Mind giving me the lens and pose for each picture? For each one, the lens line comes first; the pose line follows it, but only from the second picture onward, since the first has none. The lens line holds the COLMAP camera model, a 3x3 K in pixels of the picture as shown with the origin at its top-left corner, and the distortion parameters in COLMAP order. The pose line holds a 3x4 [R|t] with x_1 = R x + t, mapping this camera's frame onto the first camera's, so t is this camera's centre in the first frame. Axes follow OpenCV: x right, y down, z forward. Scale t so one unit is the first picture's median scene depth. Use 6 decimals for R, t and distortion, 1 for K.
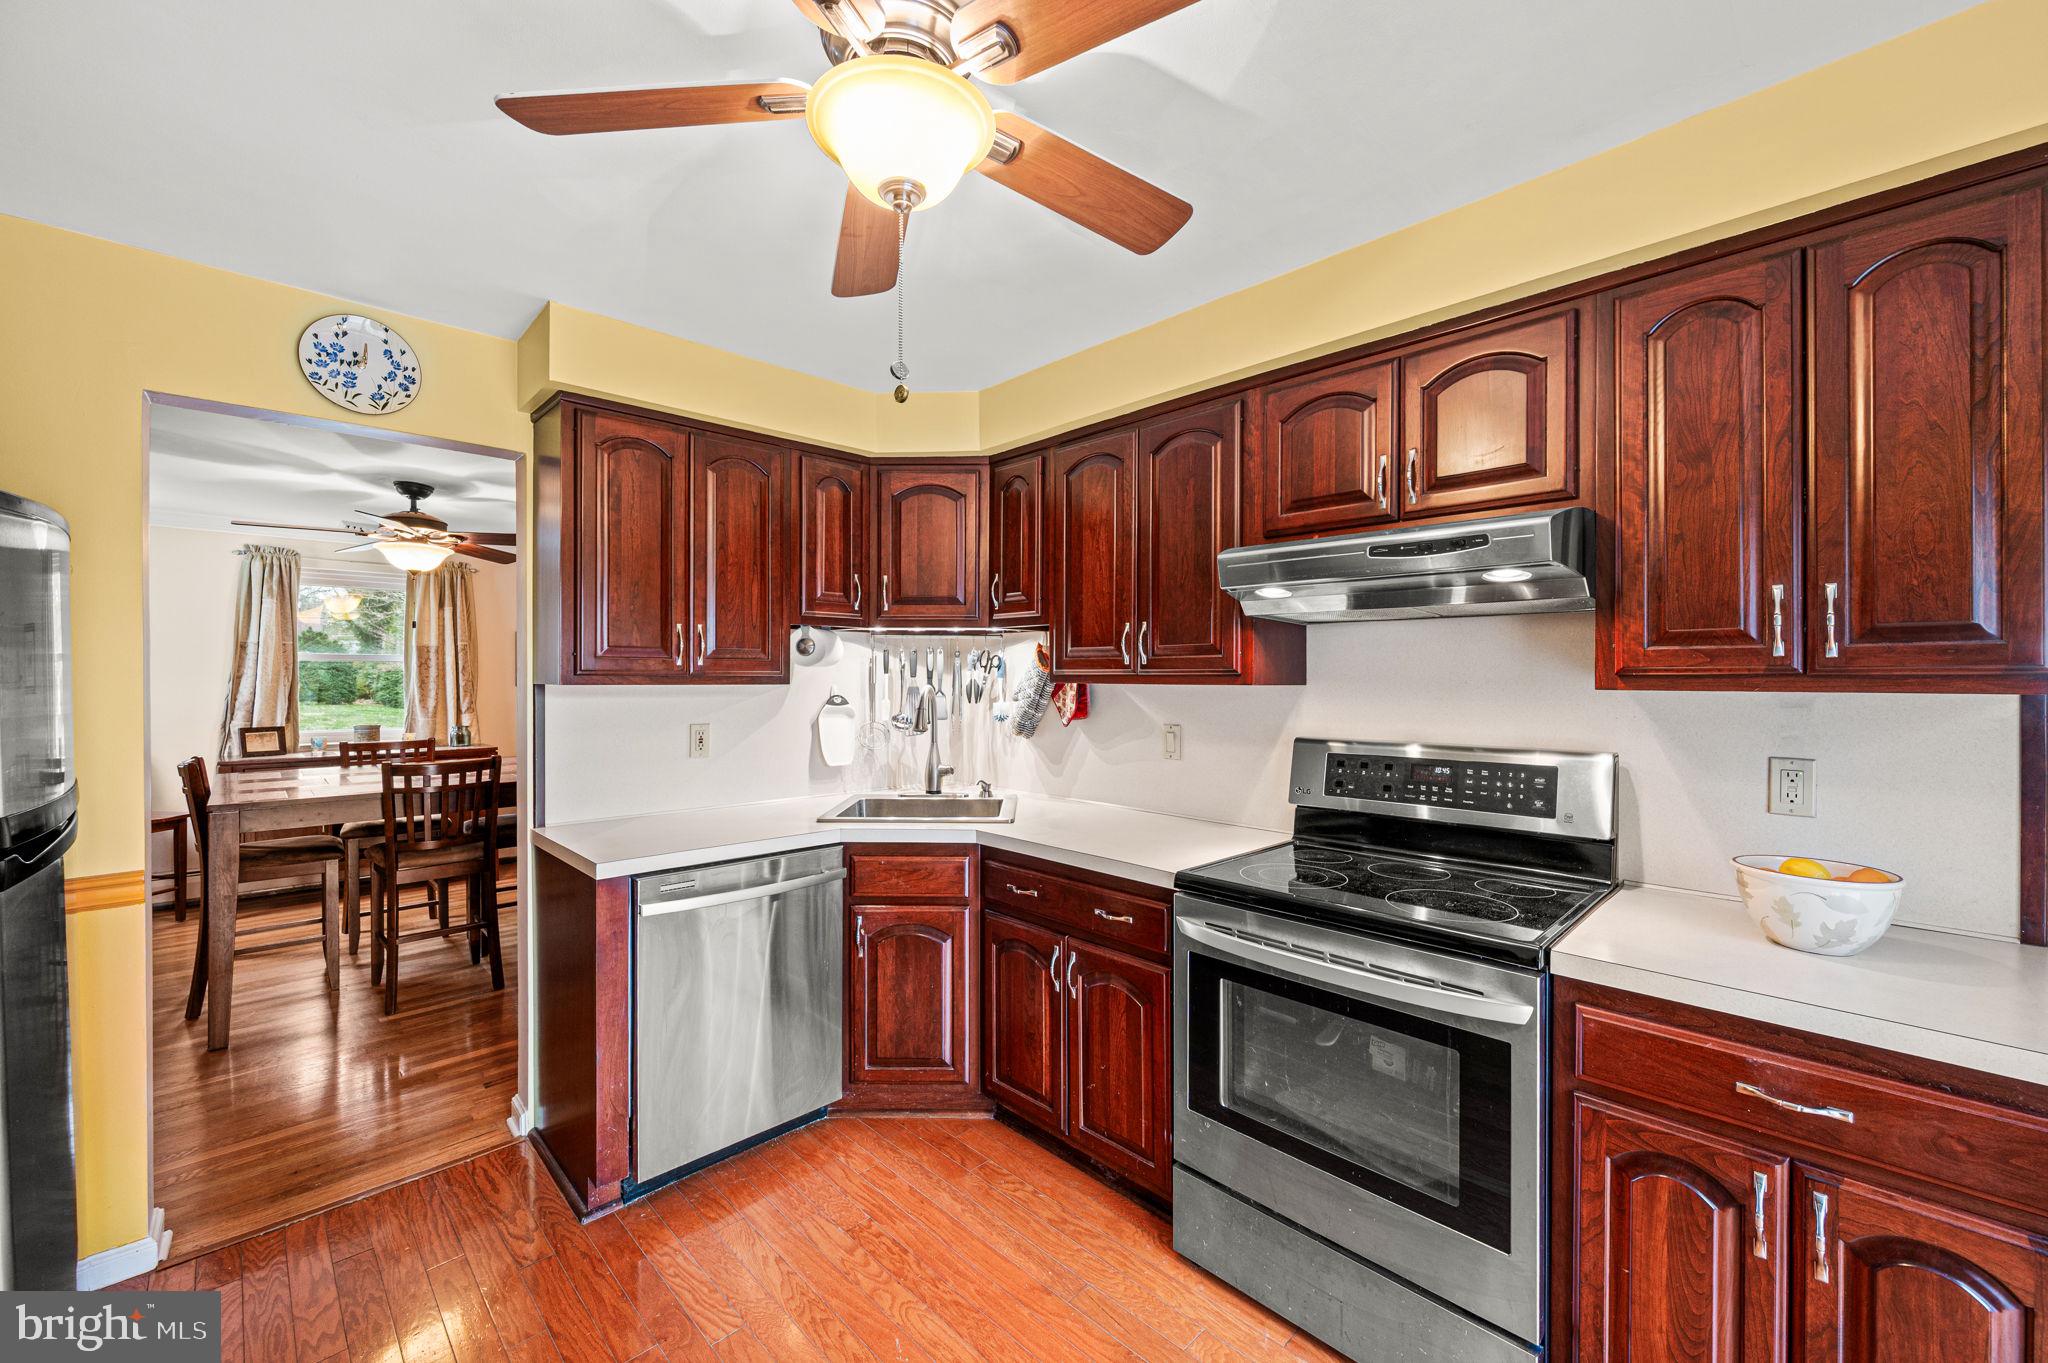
lens RADIAL K [[818.0, 0, 1024.0], [0, 818.0, 681.5], [0, 0, 1]] dist [-0.000348, -0.000114]
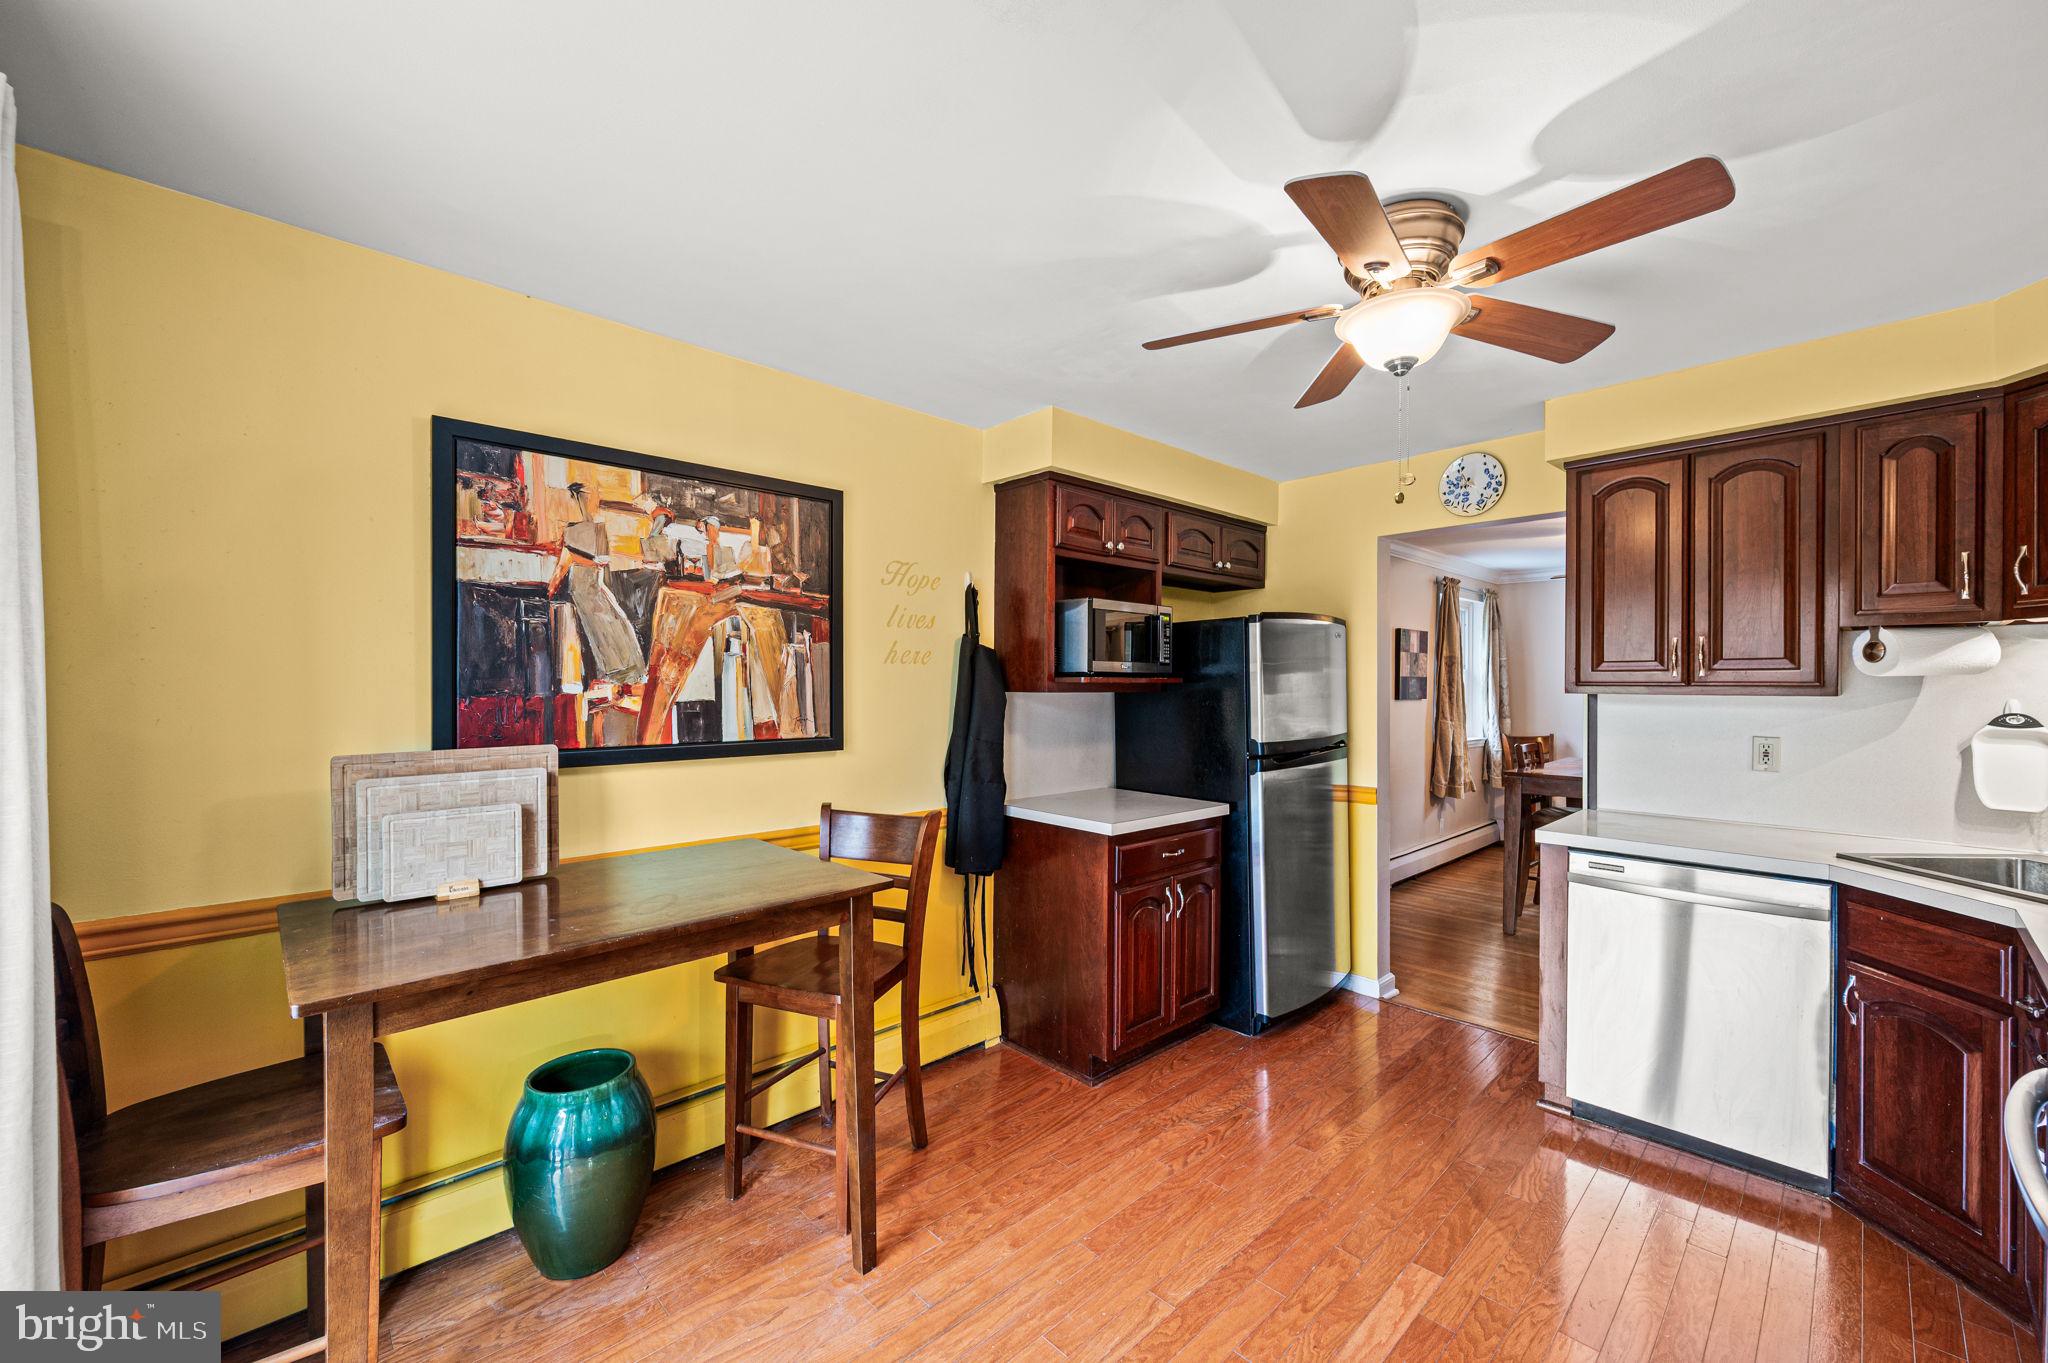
lens RADIAL K [[818.0, 0, 1024.0], [0, 818.0, 681.5], [0, 0, 1]] dist [-0.000348, -0.000114]
pose [[-0.022996, -0.005680, -0.999719, 0.652838], [-0.006063, 0.999966, -0.005542, -0.002882], [0.999717, 0.005934, -0.023029, 0.171793]]
